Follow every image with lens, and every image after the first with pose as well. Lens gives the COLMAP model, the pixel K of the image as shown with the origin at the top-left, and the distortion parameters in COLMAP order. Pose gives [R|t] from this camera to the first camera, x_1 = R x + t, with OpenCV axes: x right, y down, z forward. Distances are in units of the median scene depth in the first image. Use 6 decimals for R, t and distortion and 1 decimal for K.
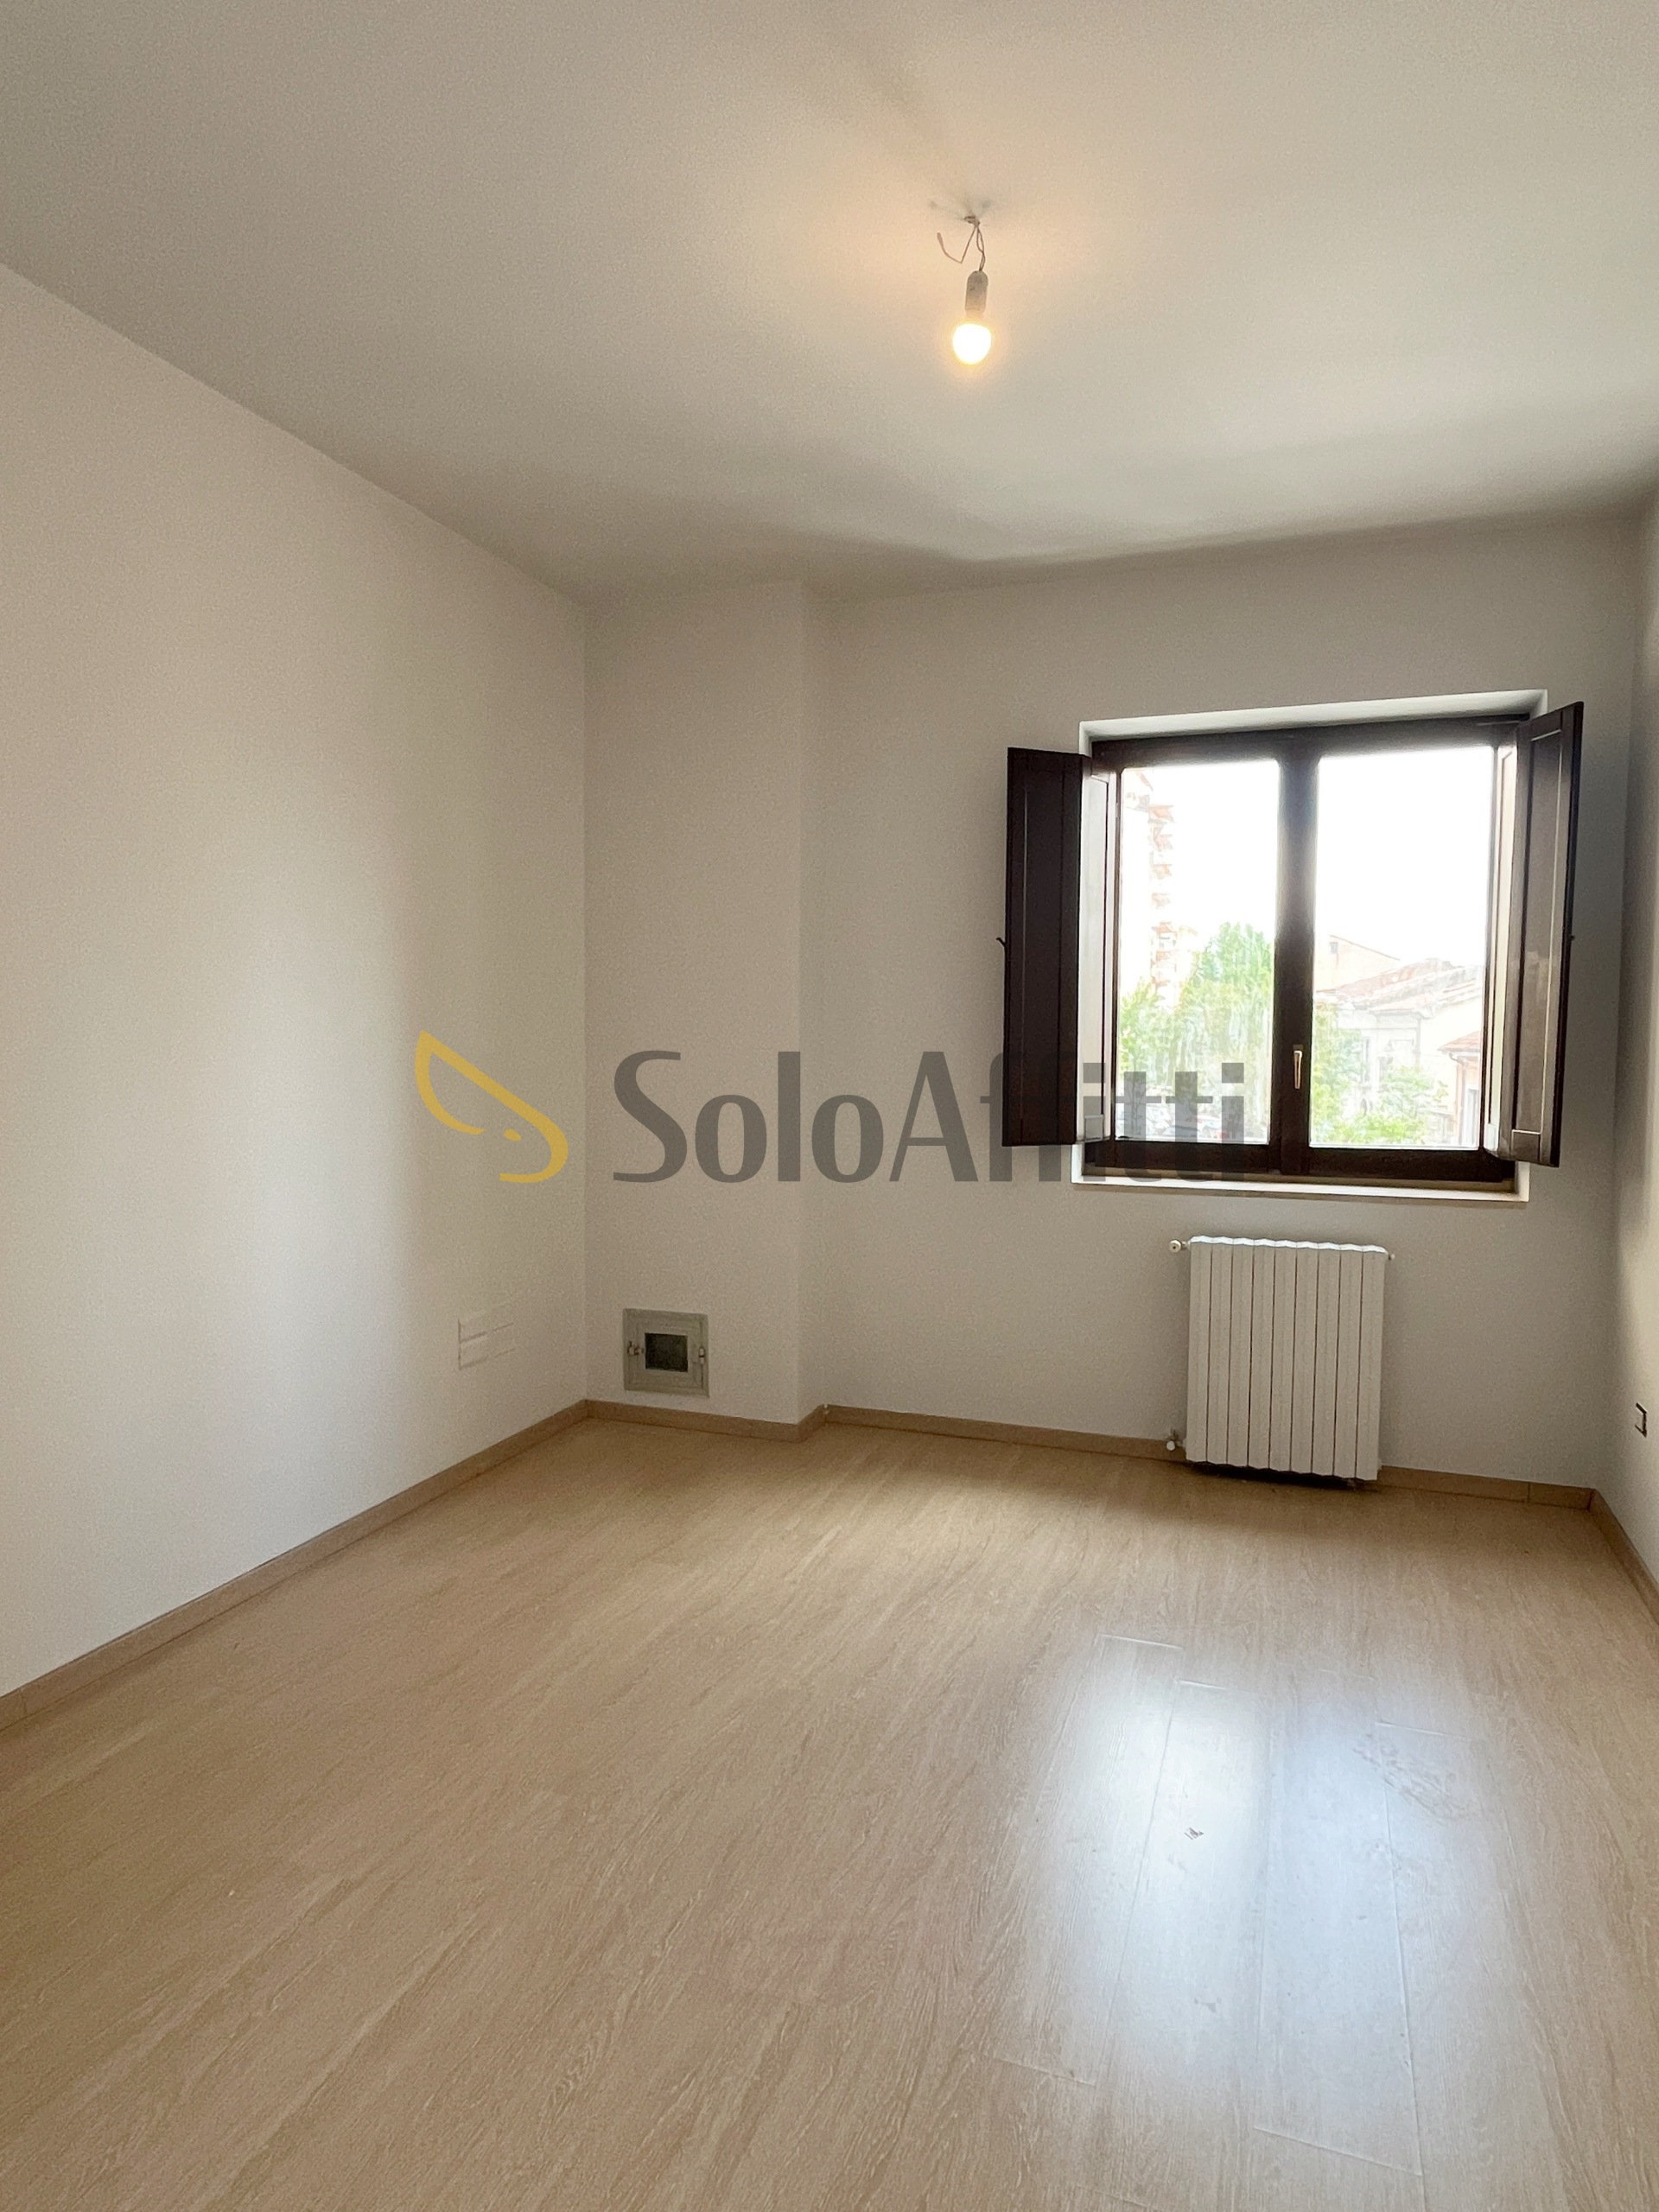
lens RADIAL K [[1294.8, 0, 825.5], [0, 1294.8, 1113.0], [0, 0, 1]] dist [-0.000597, 0.000321]
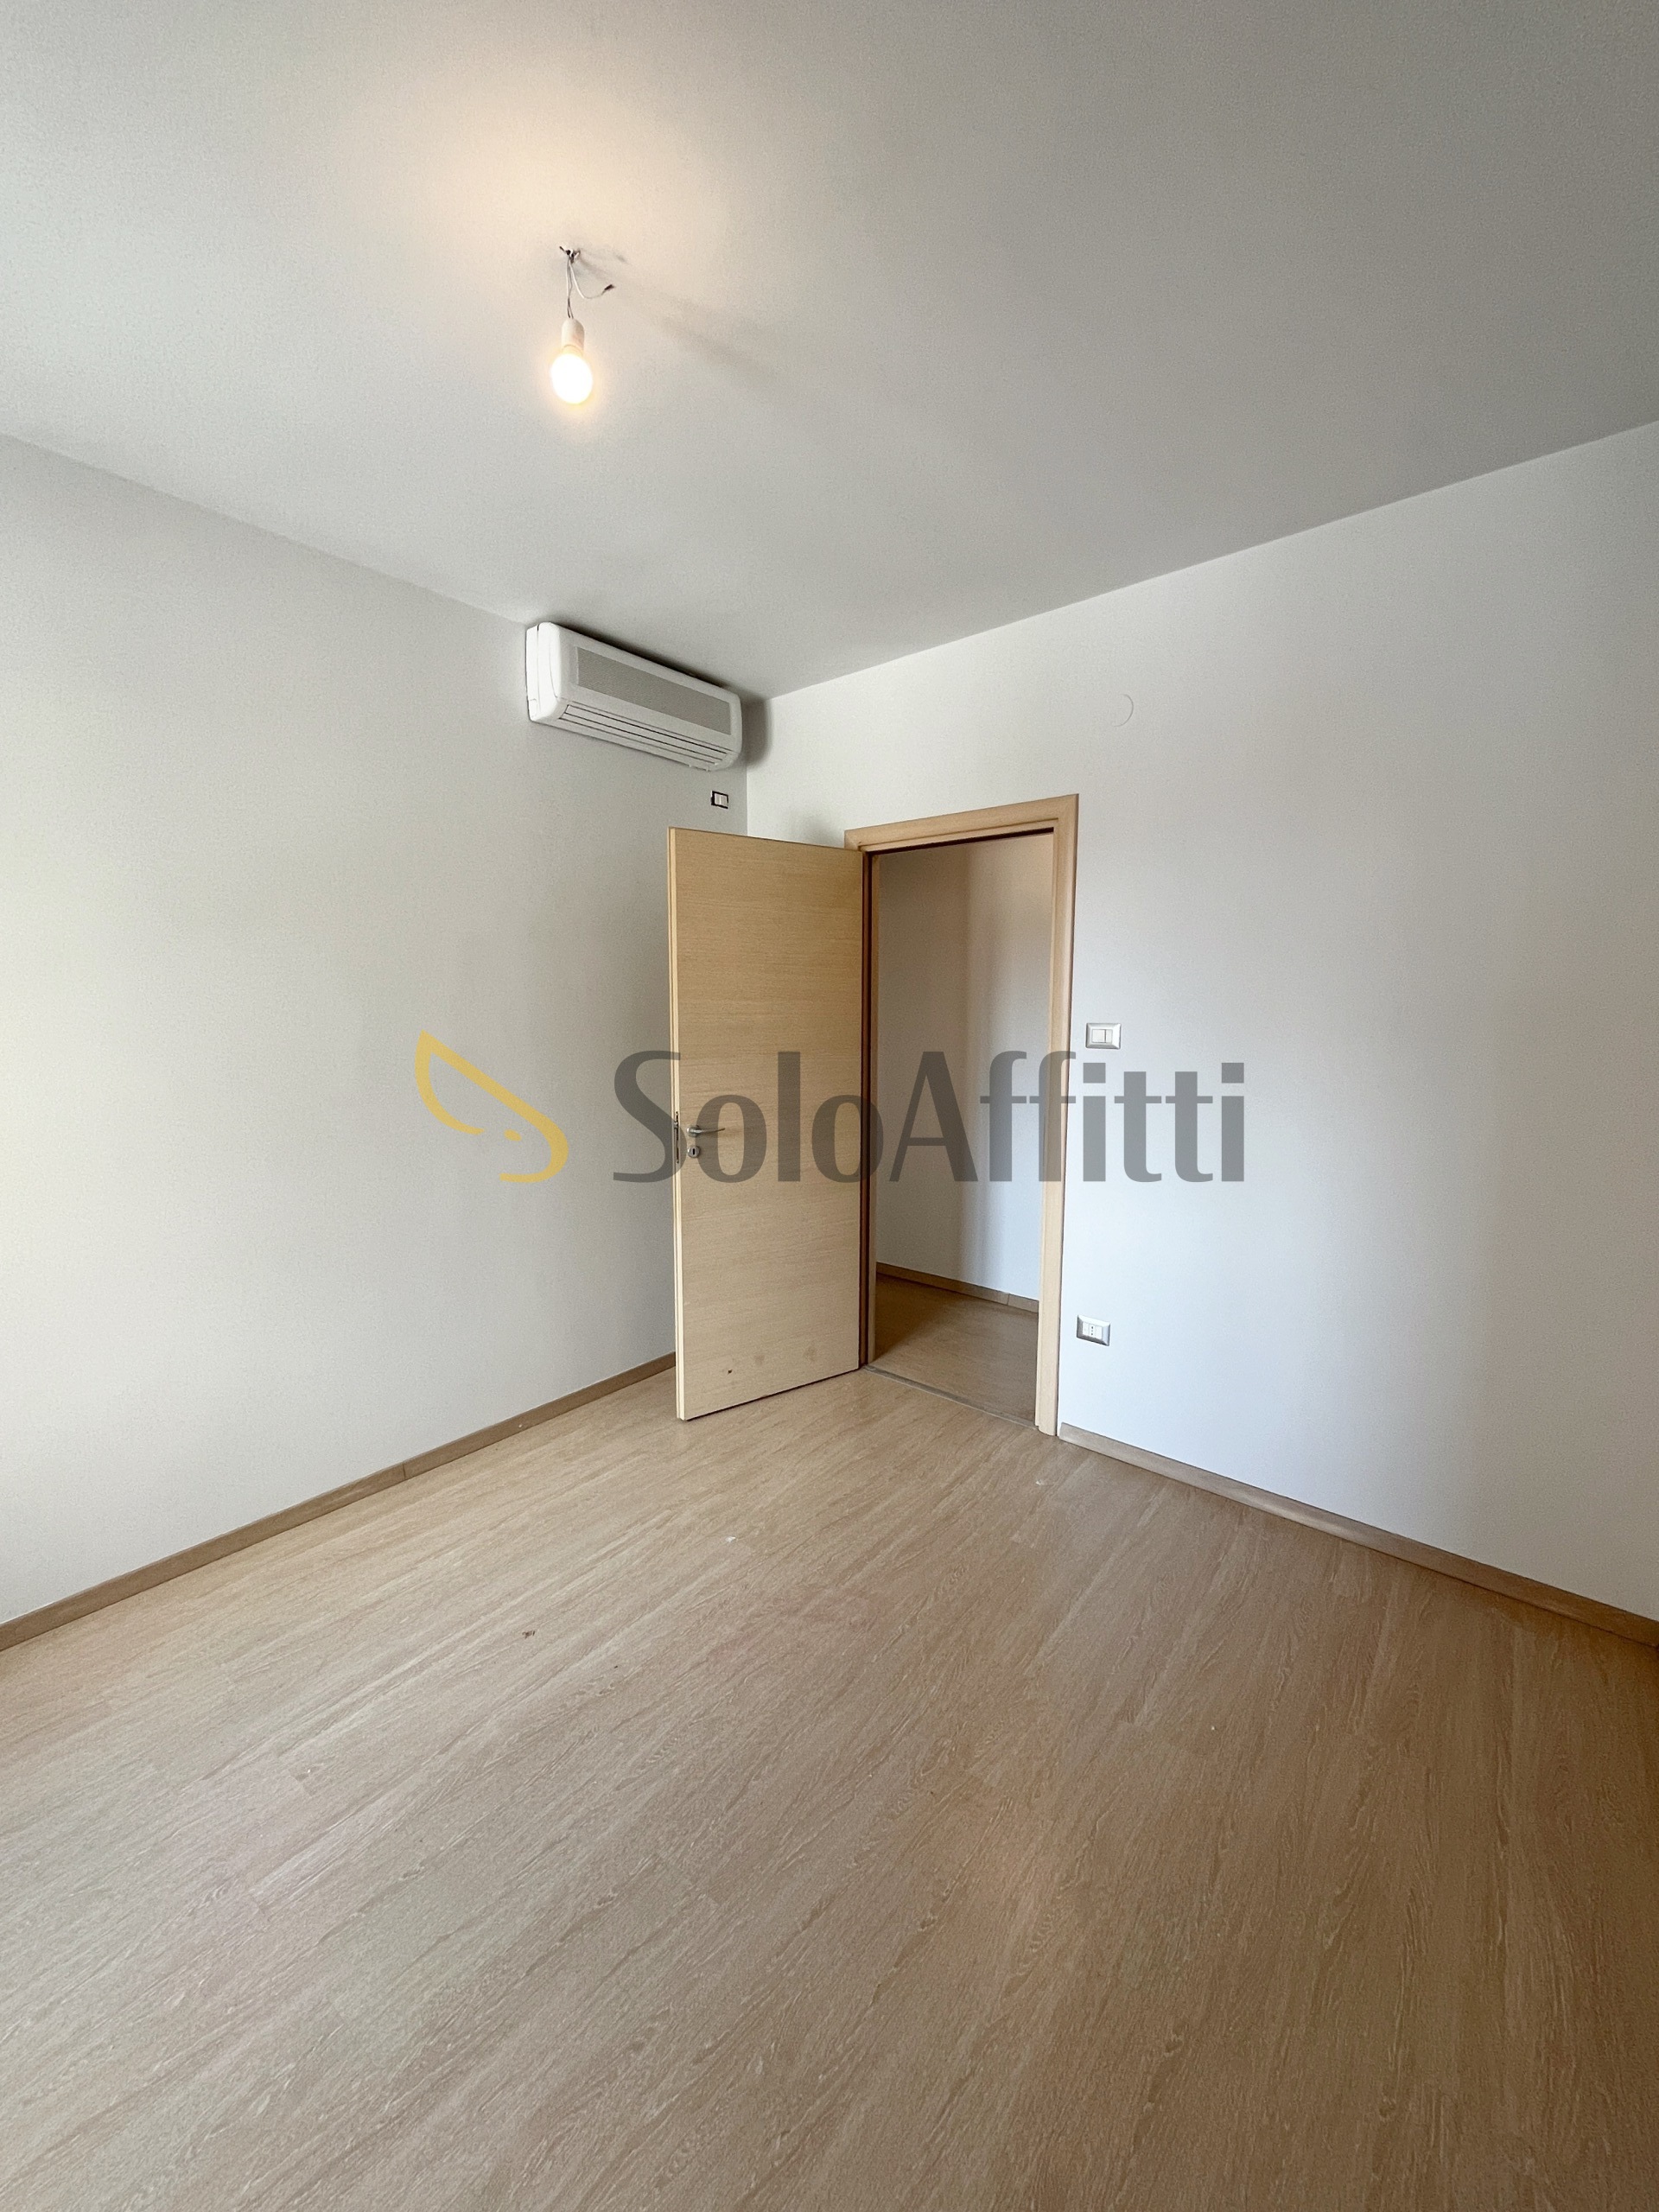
lens RADIAL K [[927.6, 0, 829.5], [0, 927.6, 1106.0], [0, 0, 1]] dist [0.001293, -0.000863]
pose [[-0.956978, -0.039818, 0.287415, -0.169914], [0.011919, 0.984309, 0.176049, -0.107329], [-0.289915, 0.171900, -0.941488, 0.987021]]
